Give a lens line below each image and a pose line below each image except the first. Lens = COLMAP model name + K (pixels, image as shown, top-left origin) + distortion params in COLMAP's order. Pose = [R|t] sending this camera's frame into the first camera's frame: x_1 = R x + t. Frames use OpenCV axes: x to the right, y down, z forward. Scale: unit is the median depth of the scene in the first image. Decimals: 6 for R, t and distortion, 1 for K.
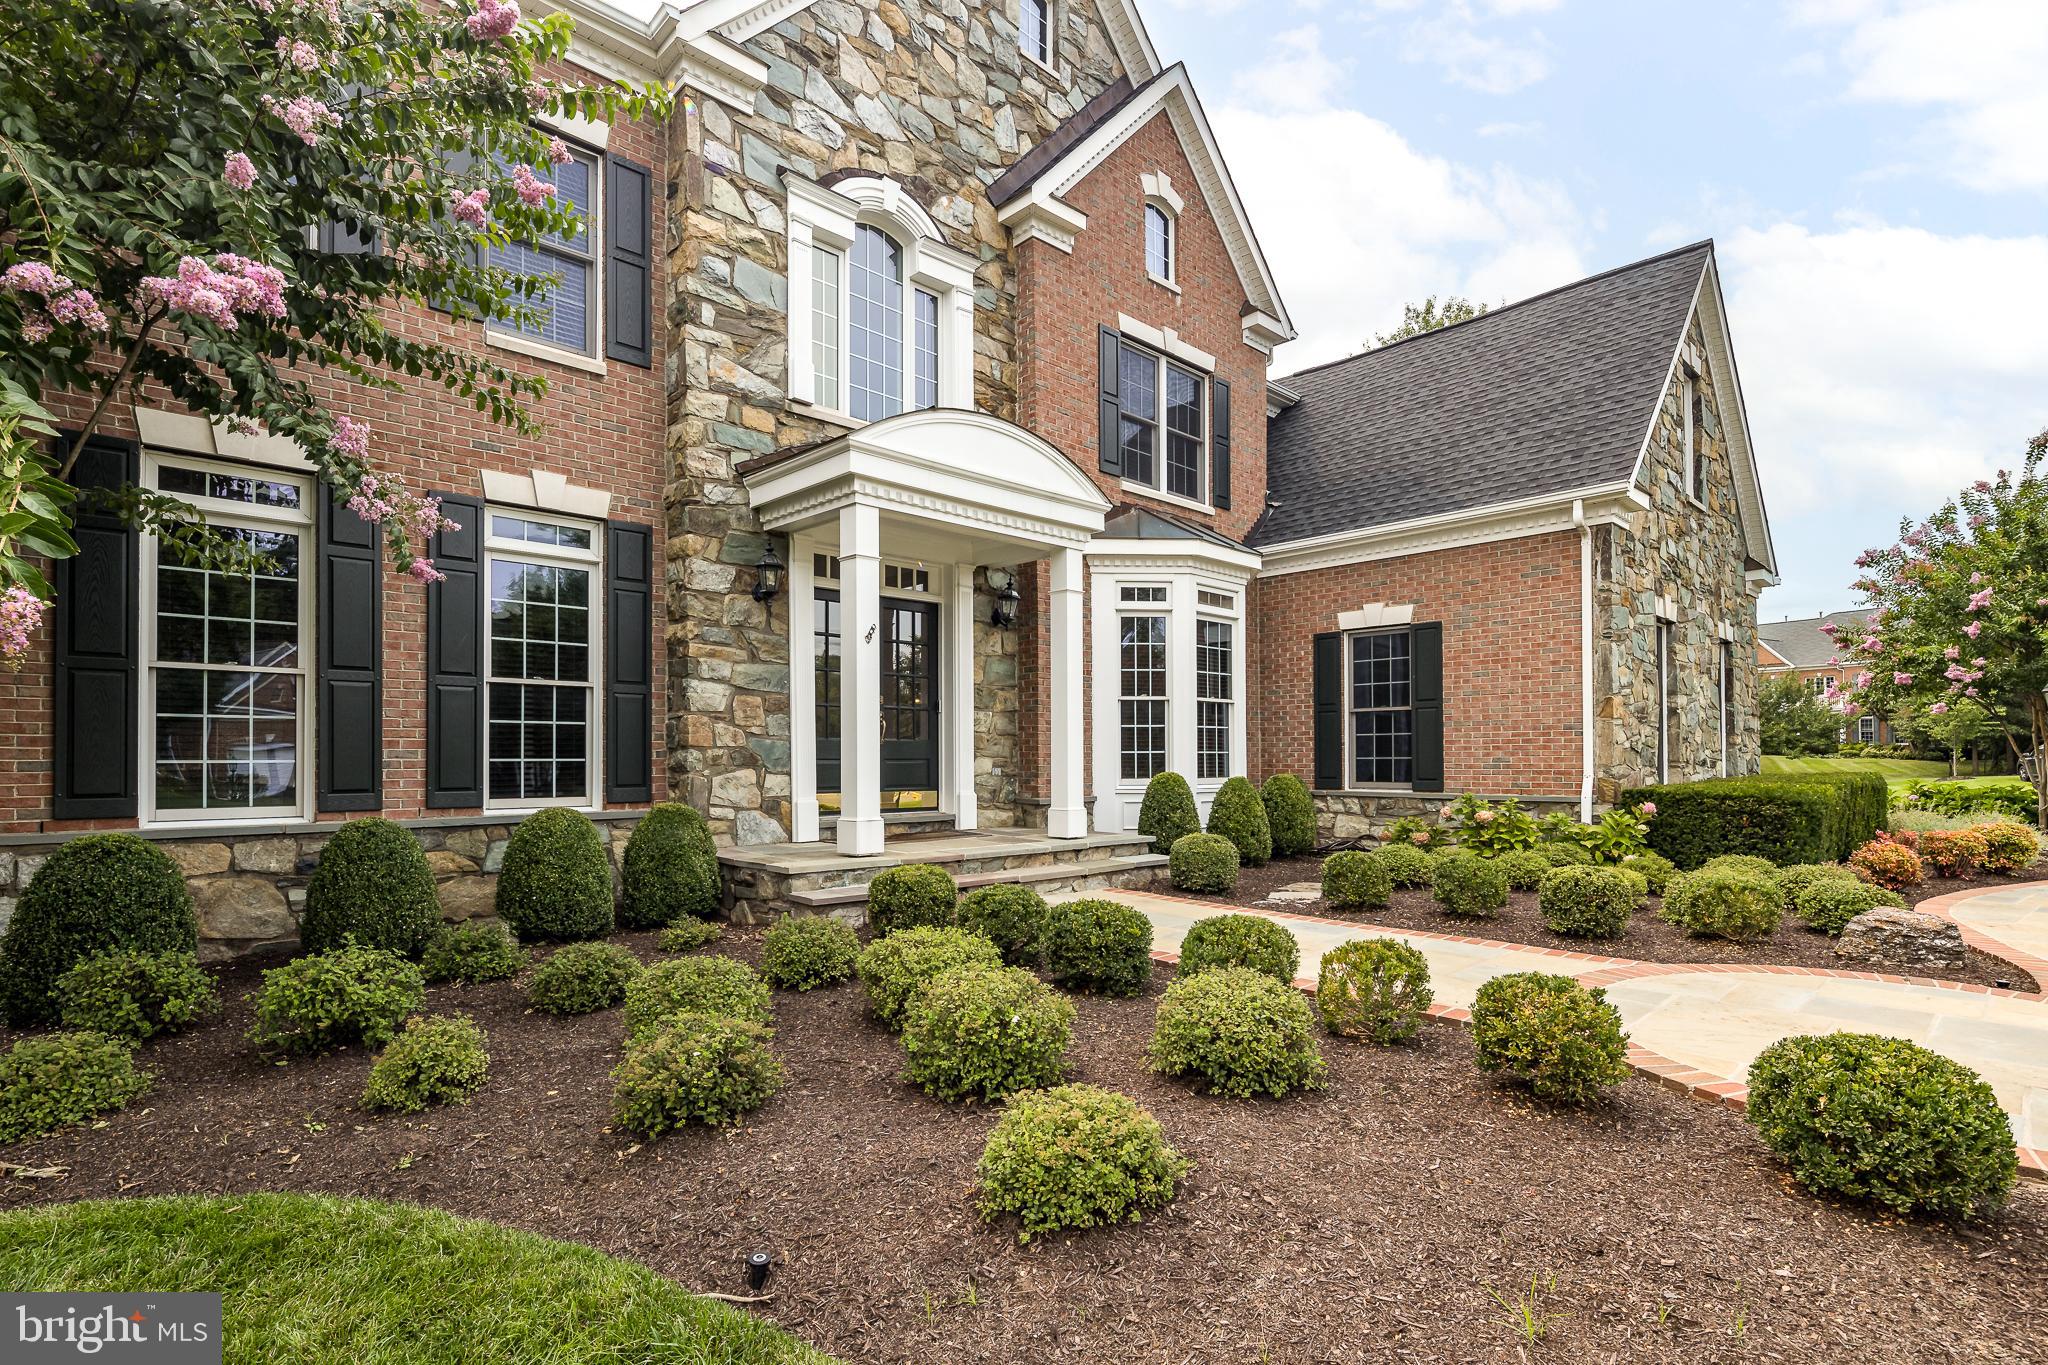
lens RADIAL K [[974.1, 0, 1015.4], [0, 974.1, 747.5], [0, 0, 1]] dist [0.000781, -0.000023]
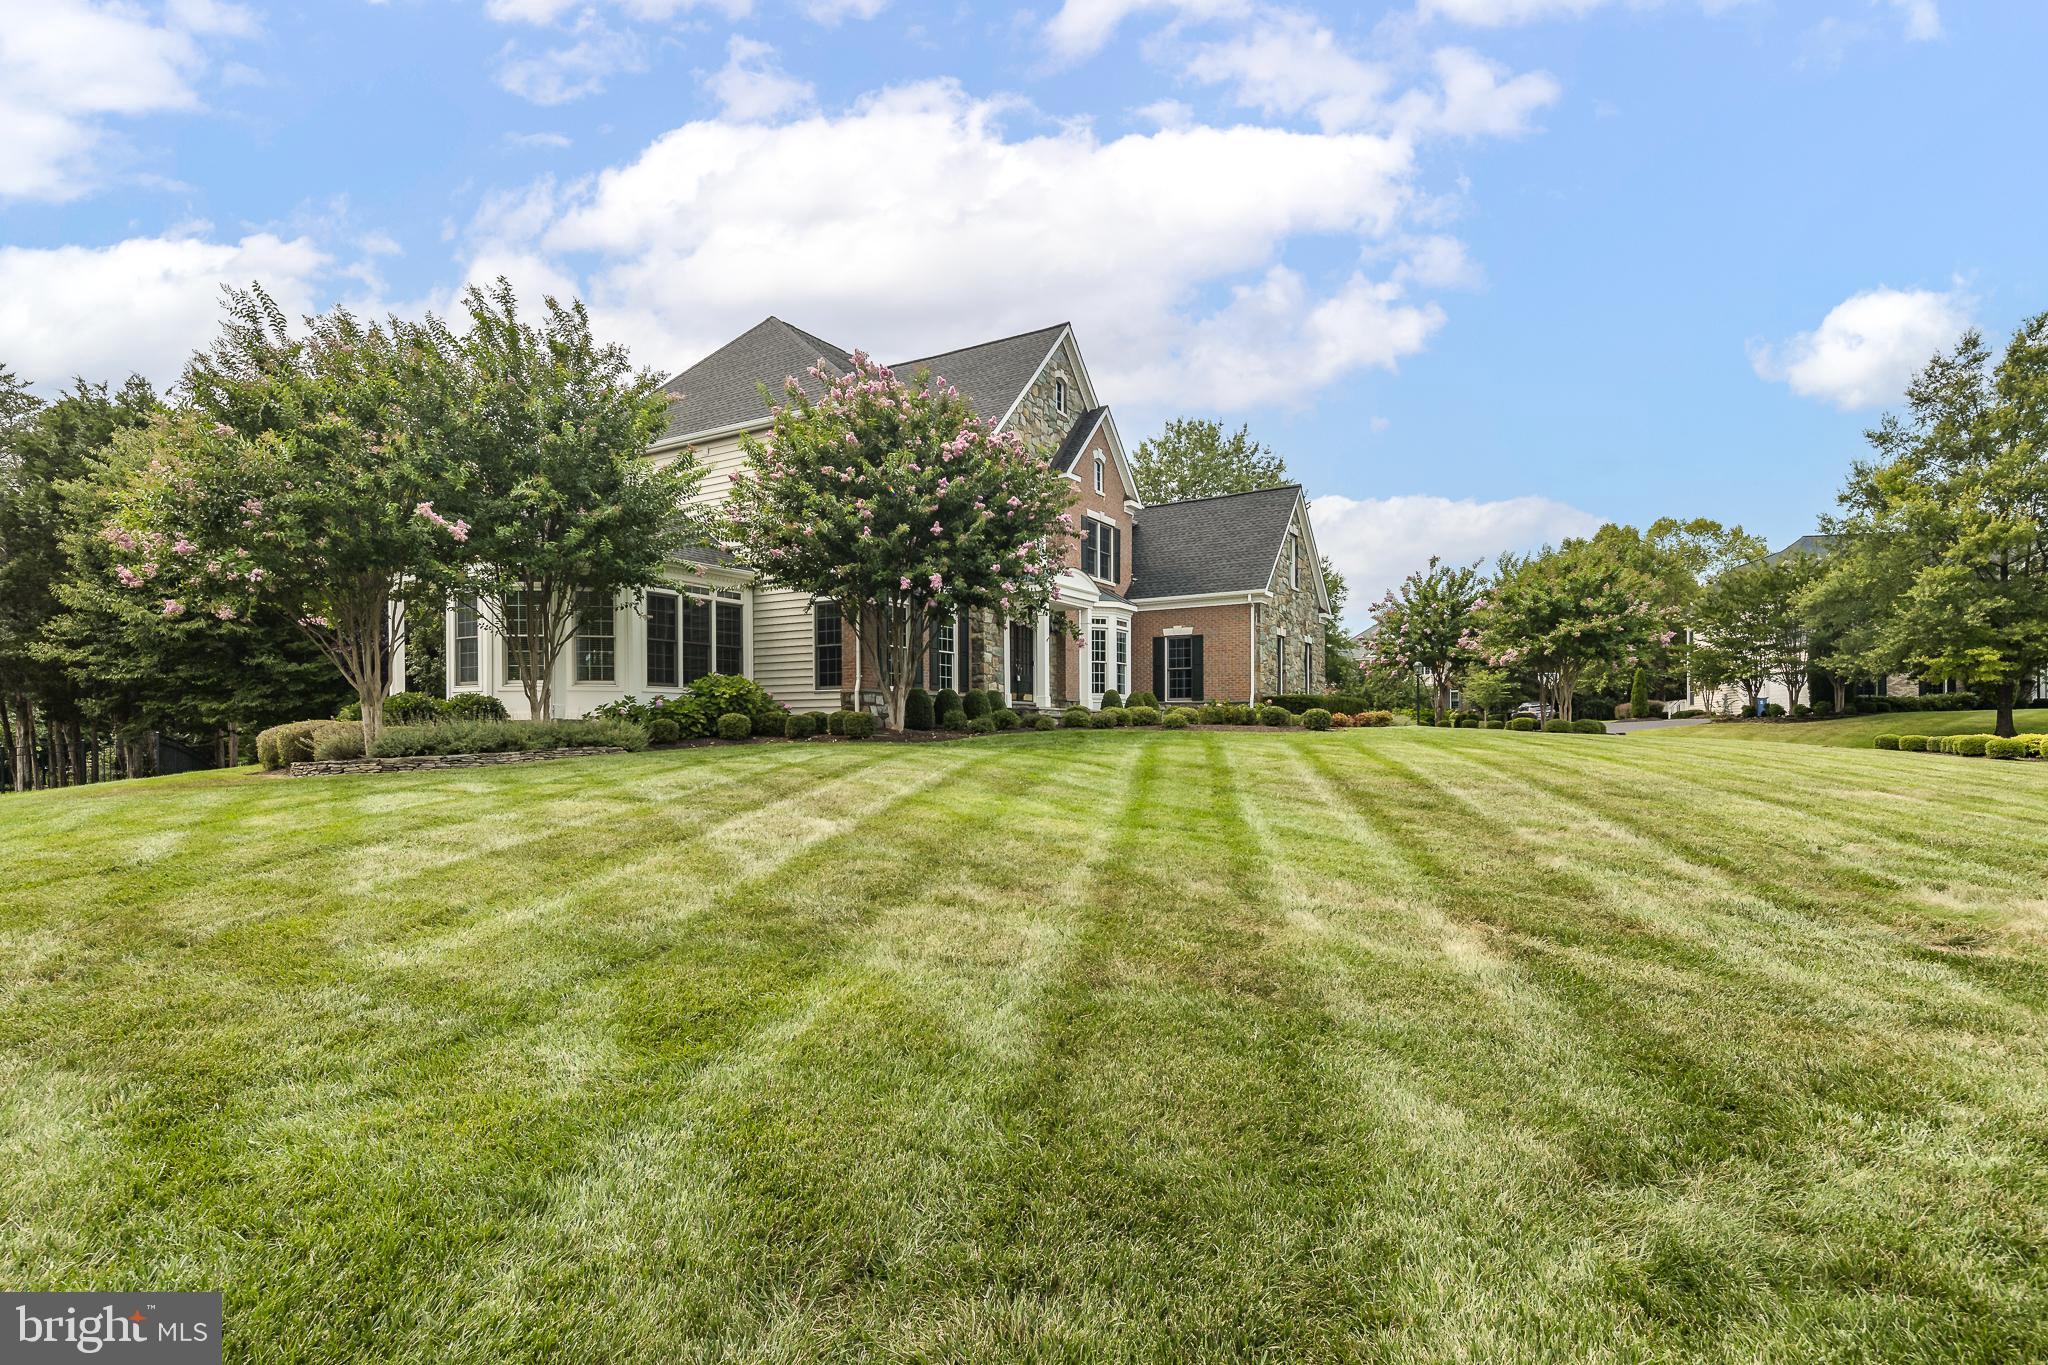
lens RADIAL K [[995.9, 0, 1028.2], [0, 995.9, 727.1], [0, 0, 1]] dist [-0.000414, -0.000048]
pose [[0.961524, 0.001140, 0.274717, -0.806201], [-0.002969, 0.999976, 0.006242, 0.110723], [-0.274704, -0.006817, 0.961505, -1.552533]]
